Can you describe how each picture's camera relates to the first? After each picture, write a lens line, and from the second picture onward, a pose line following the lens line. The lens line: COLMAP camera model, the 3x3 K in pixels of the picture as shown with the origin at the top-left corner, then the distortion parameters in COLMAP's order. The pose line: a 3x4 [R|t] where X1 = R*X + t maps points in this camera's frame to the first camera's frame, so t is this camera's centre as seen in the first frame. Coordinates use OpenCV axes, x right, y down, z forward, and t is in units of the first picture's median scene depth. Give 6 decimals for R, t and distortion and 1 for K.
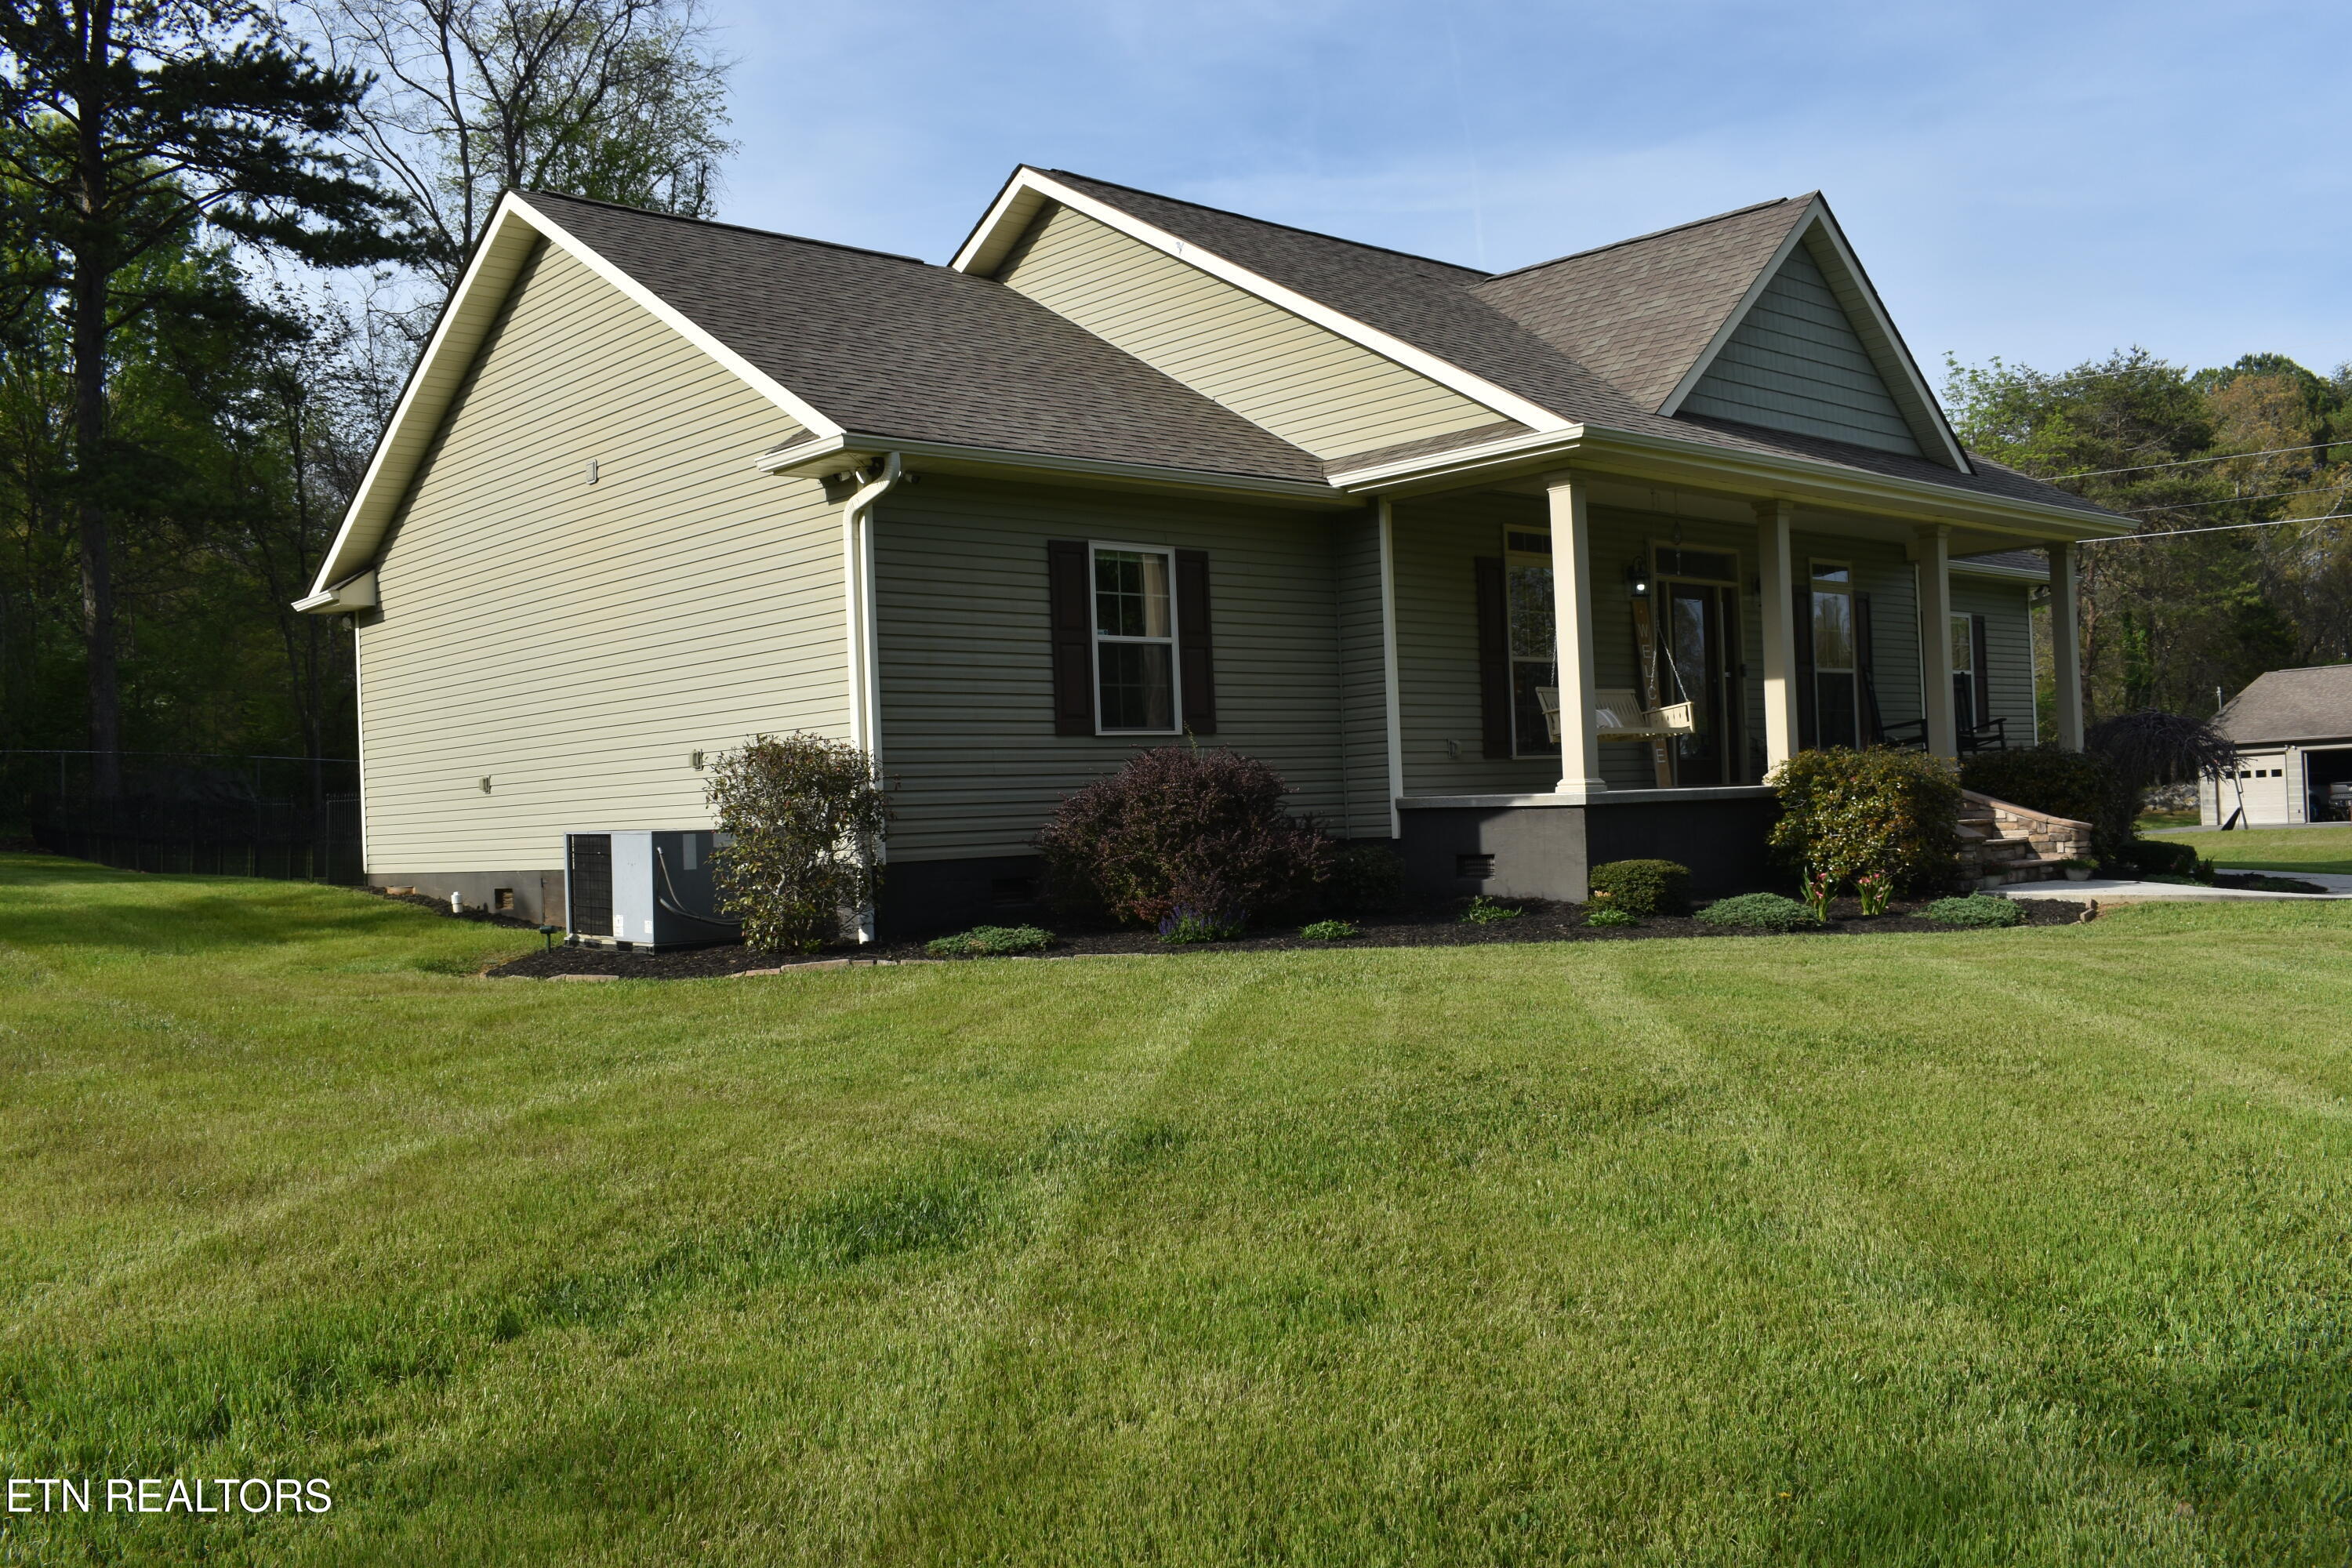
lens RADIAL K [[2074.9, 0, 1176.0], [0, 2074.9, 784.0], [0, 0, 1]] dist [-0.080433, 0.008047]
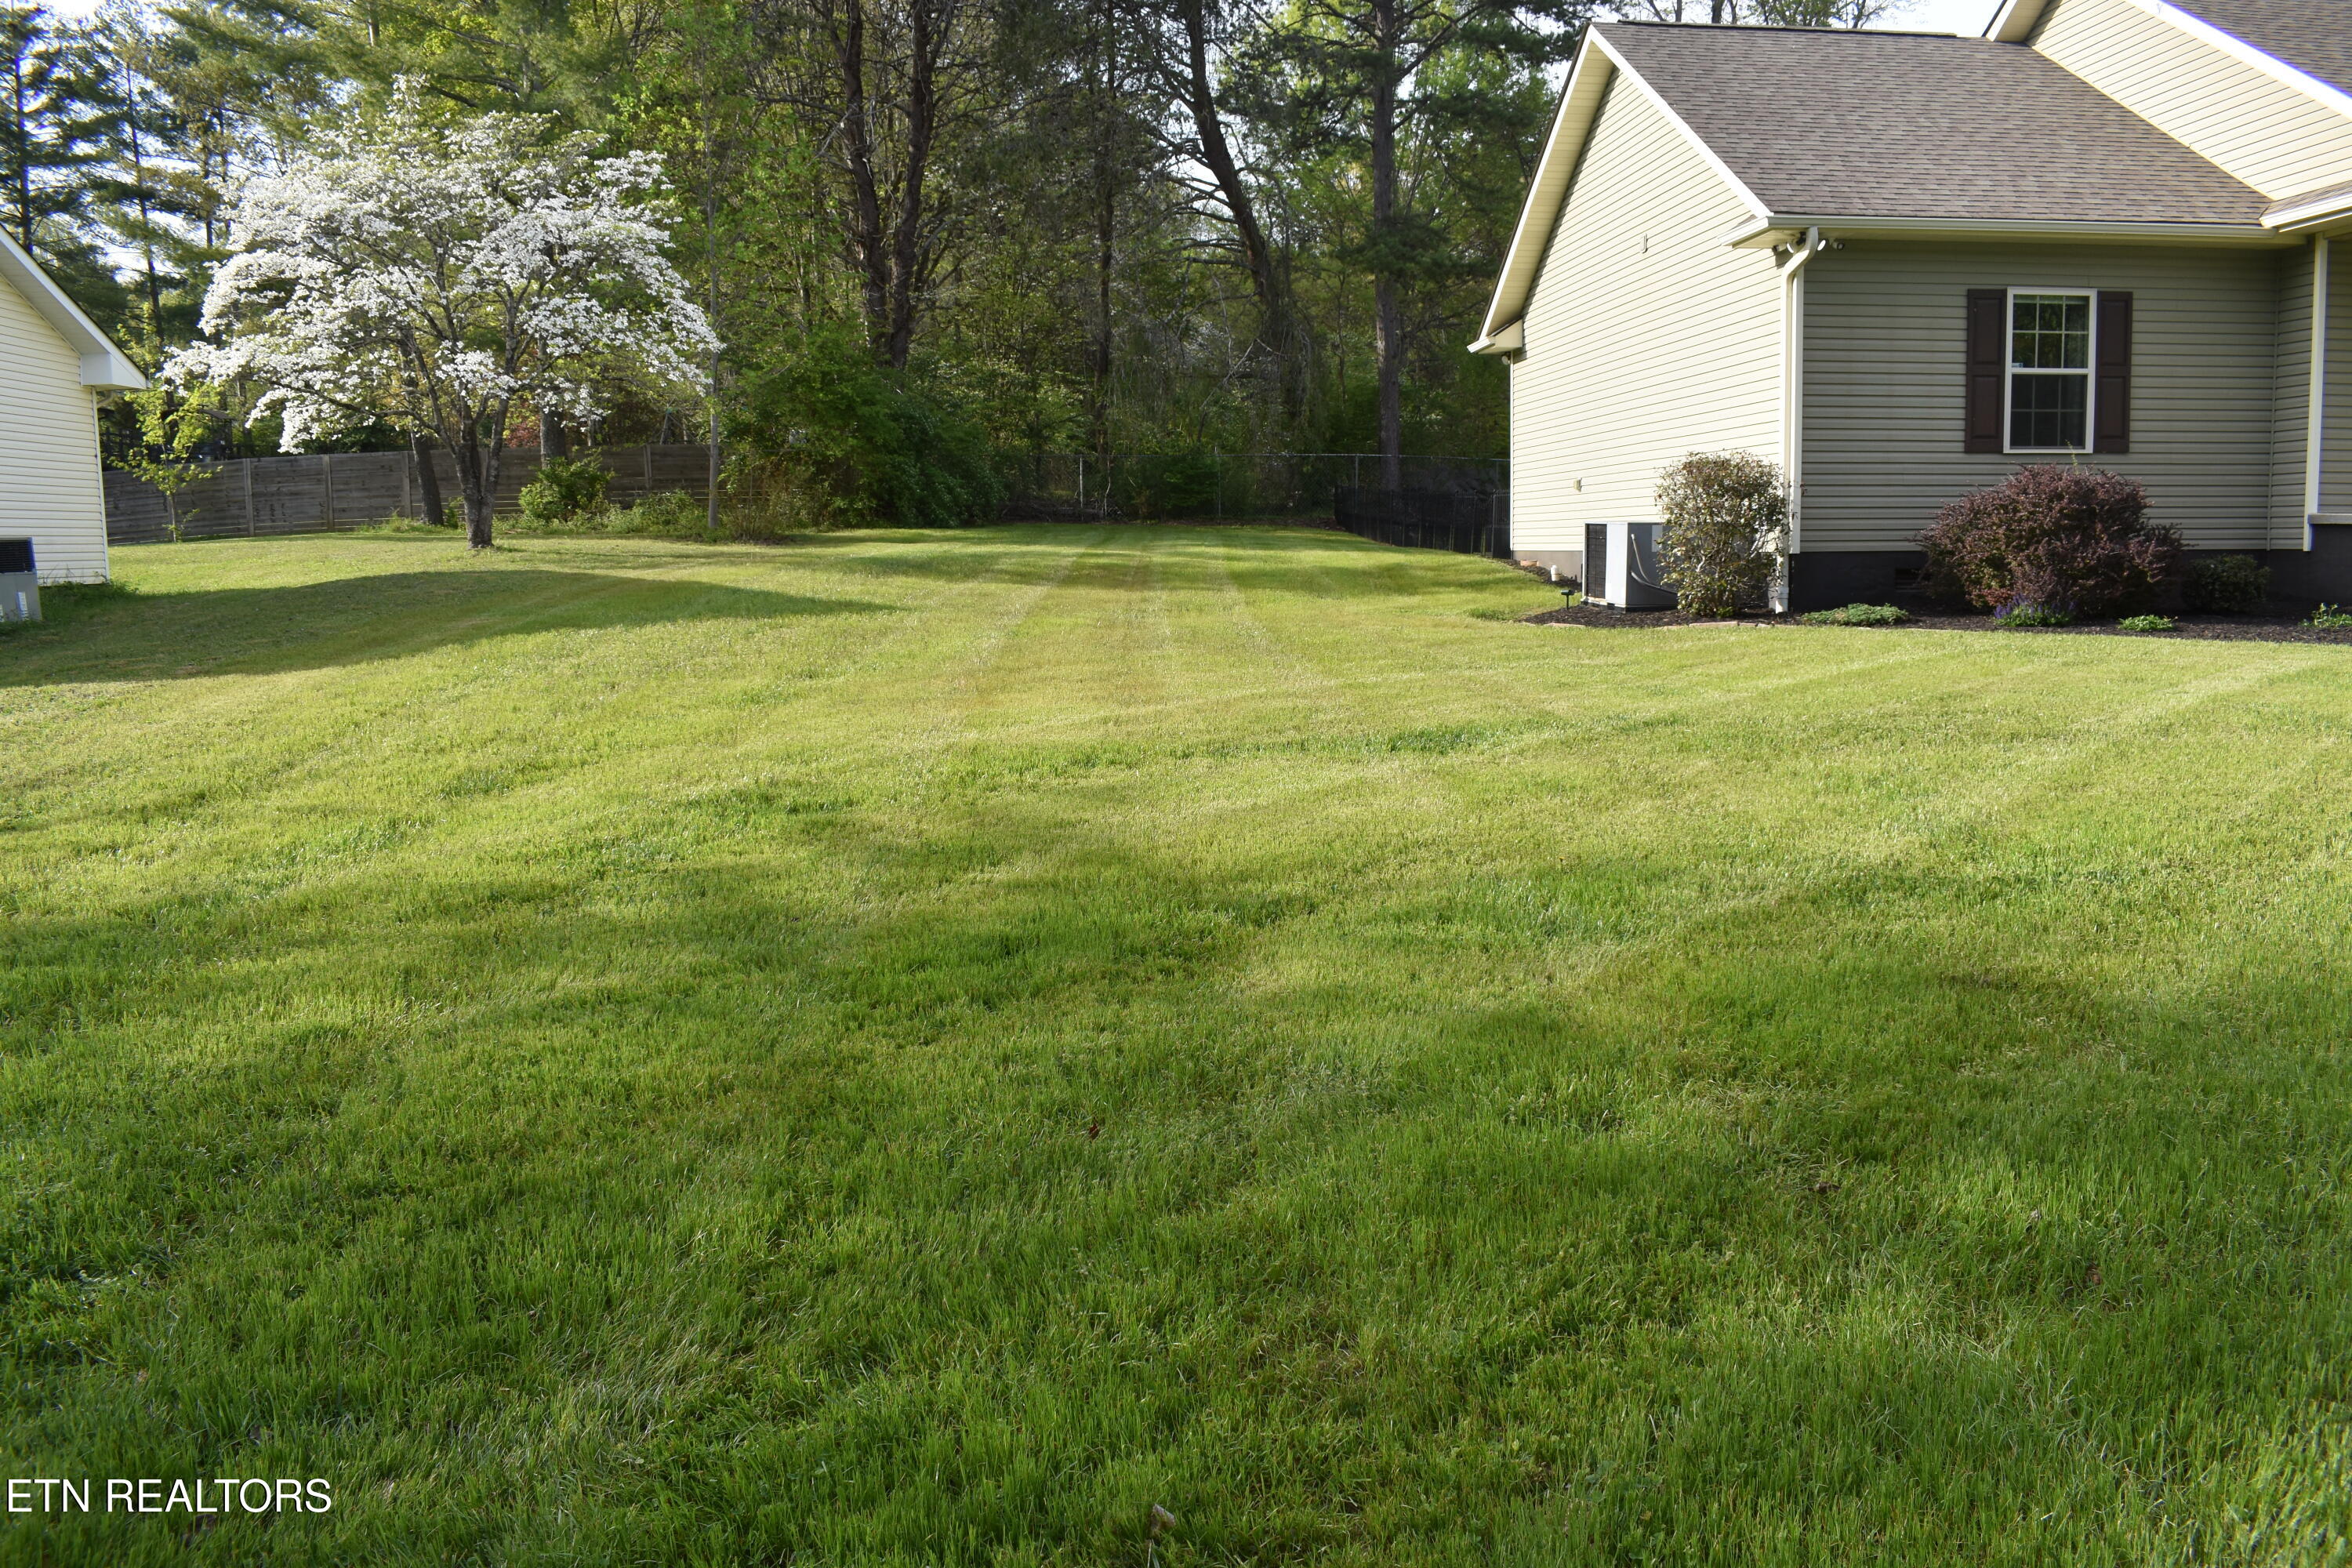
lens RADIAL K [[1831.9, 0, 1176.0], [0, 1831.9, 784.0], [0, 0, 1]] dist [-0.065602, -0.002294]
pose [[0.797945, 0.108145, -0.592949, 0.114513], [-0.009528, 0.985912, 0.166994, -0.002212], [0.602655, -0.127602, 0.787734, -0.071072]]
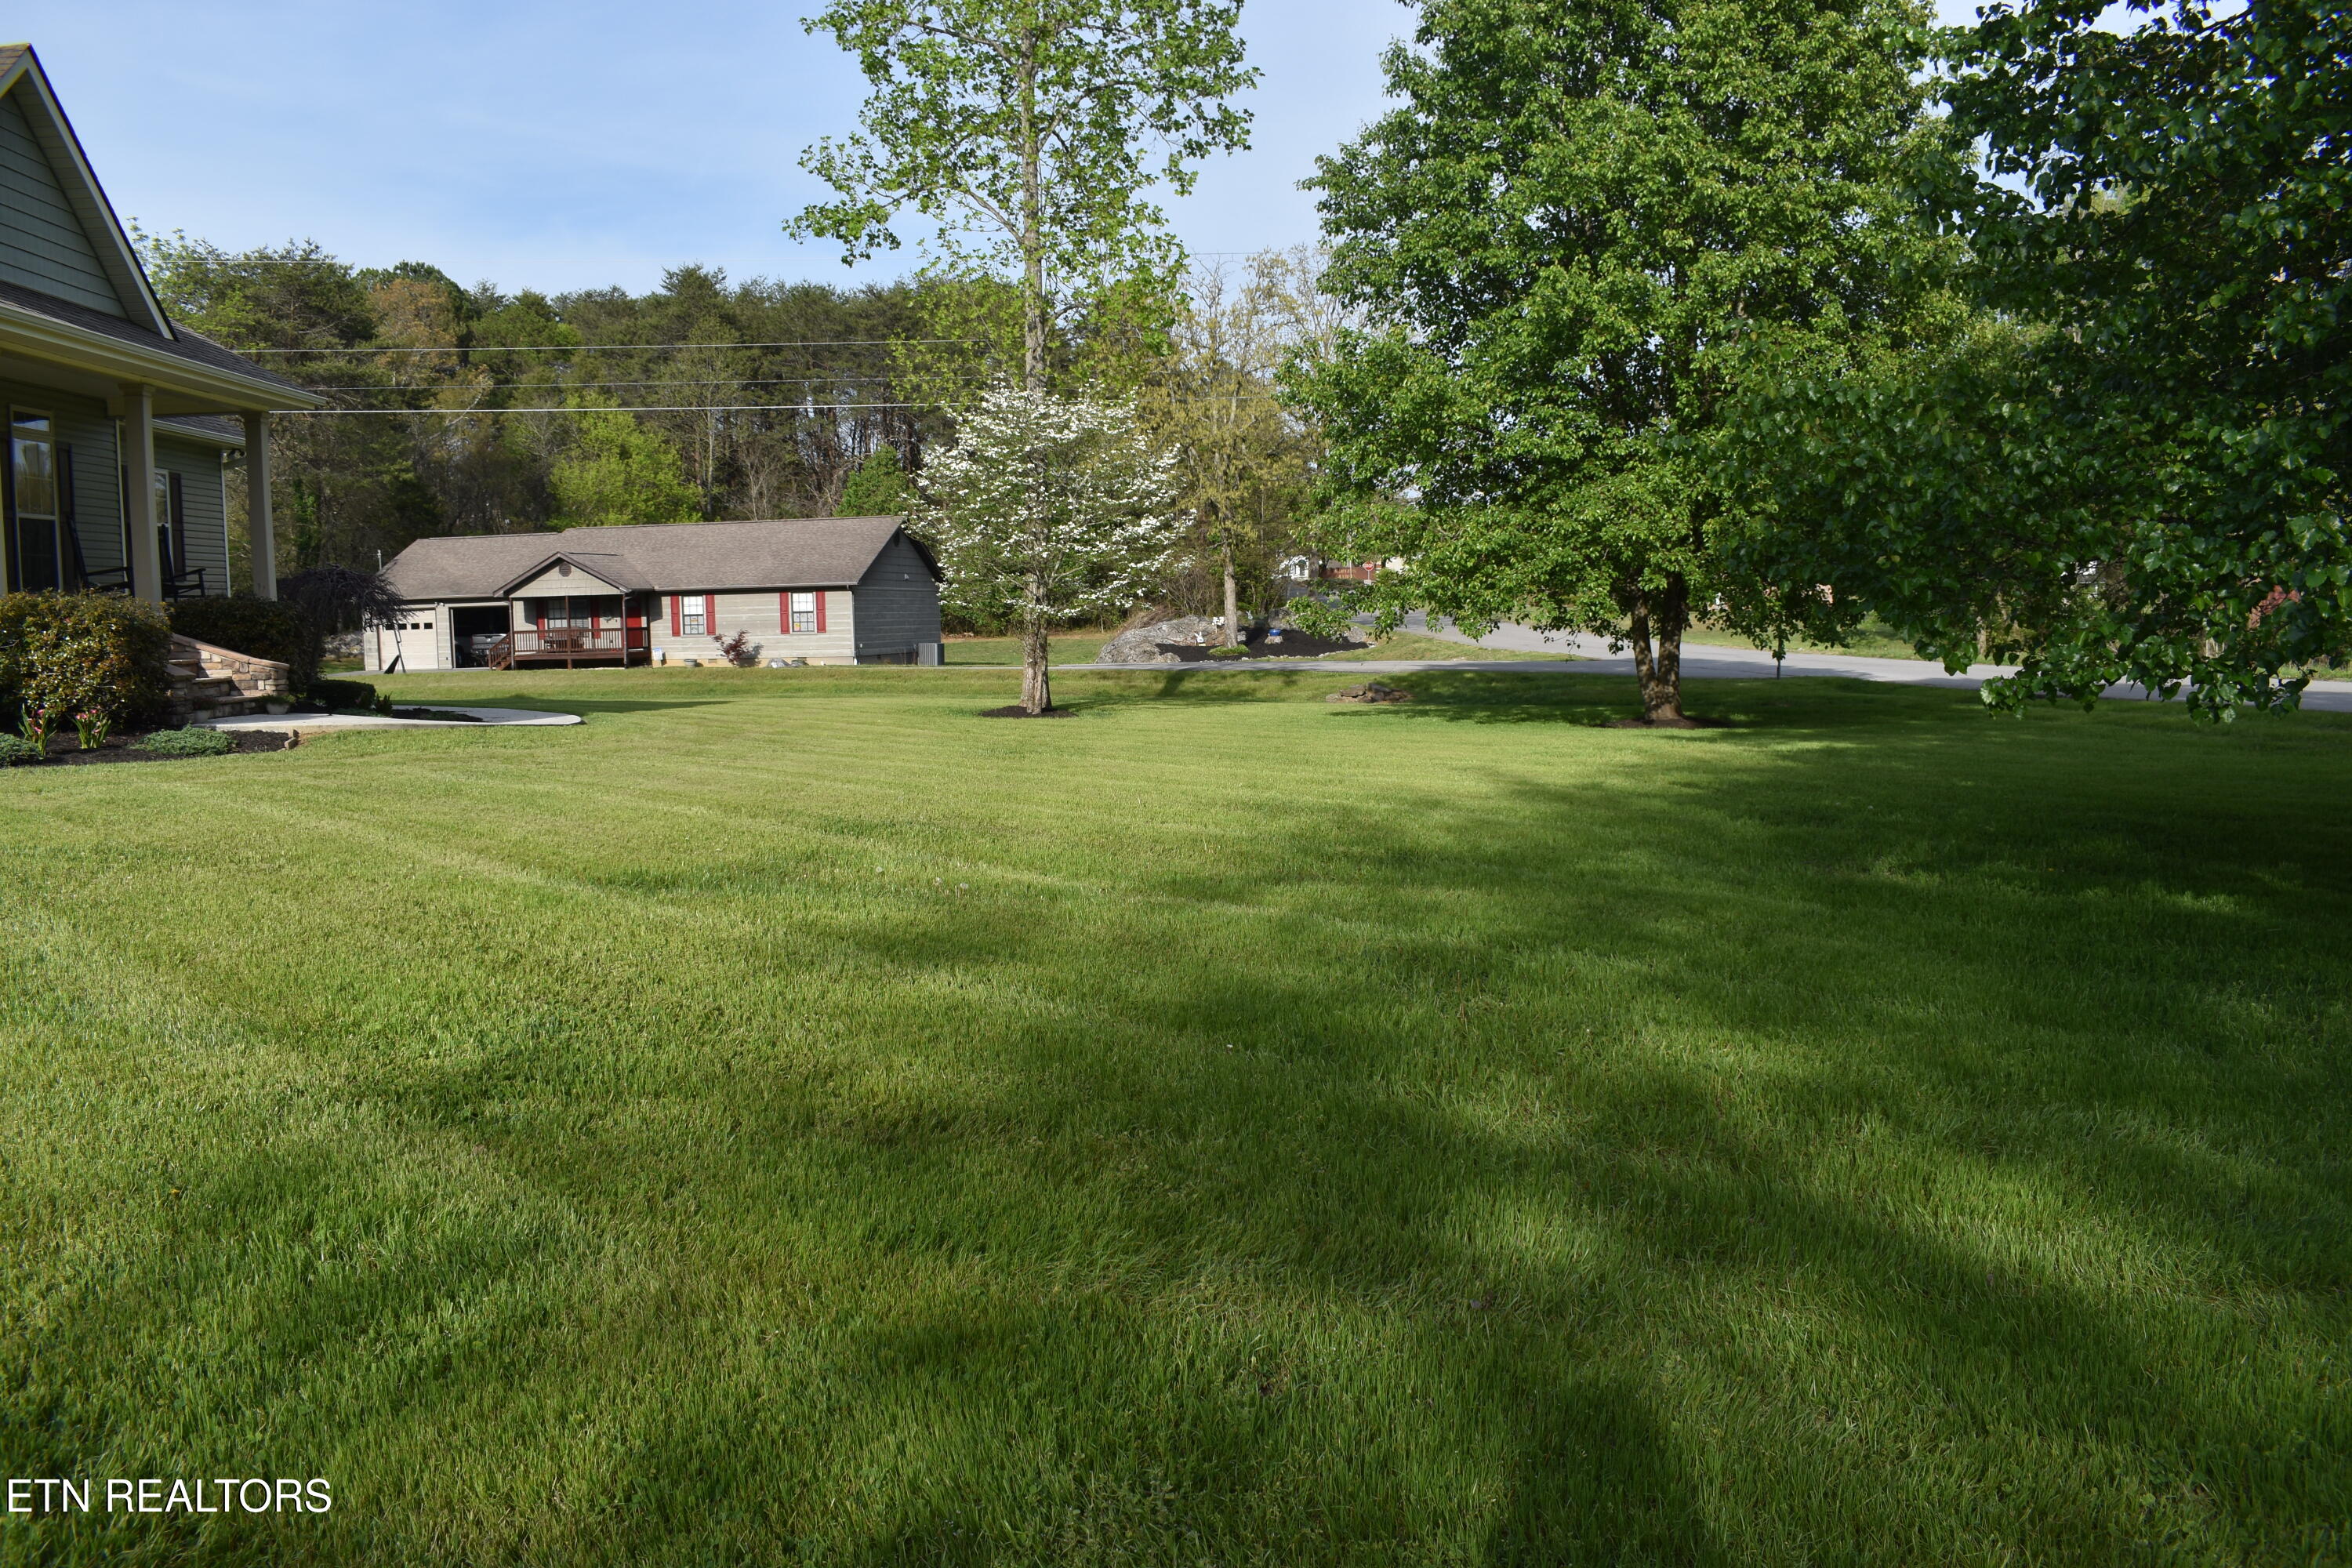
lens RADIAL K [[1831.9, 0, 1176.0], [0, 1831.9, 784.0], [0, 0, 1]] dist [-0.065602, -0.002294]
pose [[0.630818, -0.048633, 0.774406, -0.053789], [-0.015687, 0.997031, 0.075392, 0.007470], [-0.775773, -0.059706, 0.628182, -0.043809]]
